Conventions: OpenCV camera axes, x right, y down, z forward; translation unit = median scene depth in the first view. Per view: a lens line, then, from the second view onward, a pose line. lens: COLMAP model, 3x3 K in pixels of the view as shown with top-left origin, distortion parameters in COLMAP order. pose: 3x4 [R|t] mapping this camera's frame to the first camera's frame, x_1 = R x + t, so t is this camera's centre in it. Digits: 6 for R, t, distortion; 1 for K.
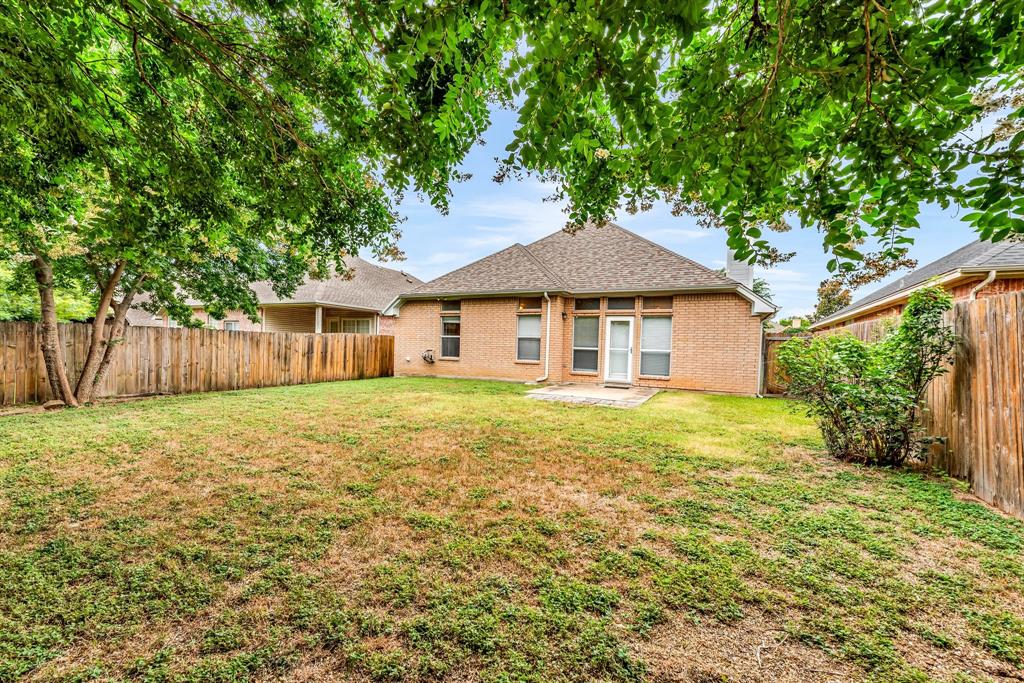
lens RADIAL K [[398.0, 0, 514.1], [0, 398.0, 336.4], [0, 0, 1]] dist [0.003983, -0.001251]
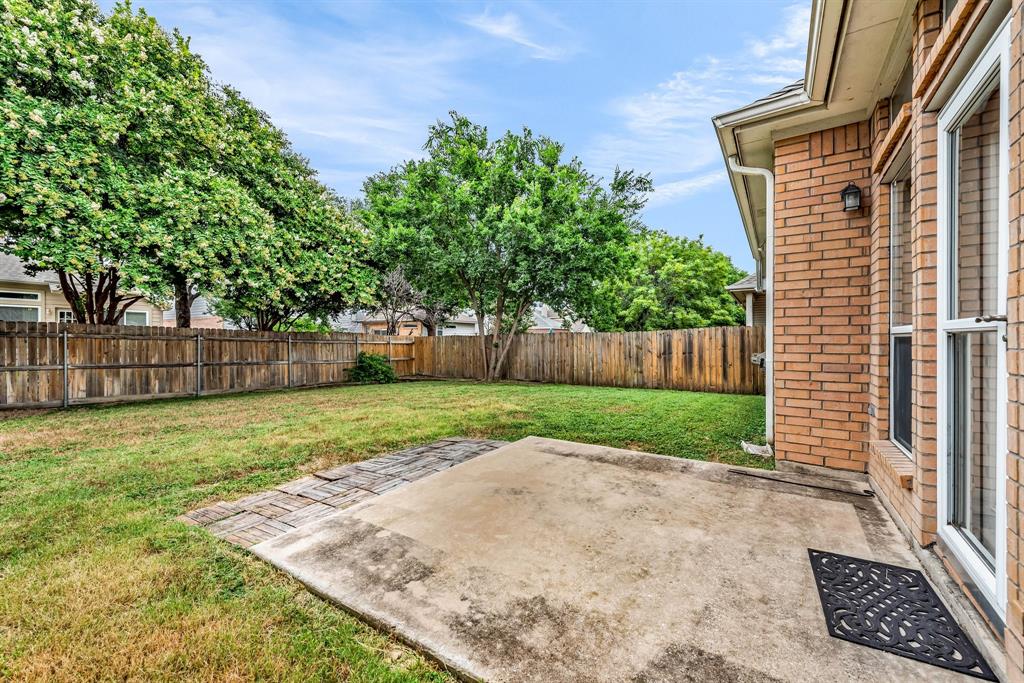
lens RADIAL K [[398.0, 0, 513.6], [0, 398.0, 342.0], [0, 0, 1]] dist [0.003983, -0.001251]
pose [[-0.138335, -0.022661, -0.990126, 0.372031], [0.029949, 0.999185, -0.027052, 0.030370], [0.989933, -0.033395, -0.137544, 0.798595]]
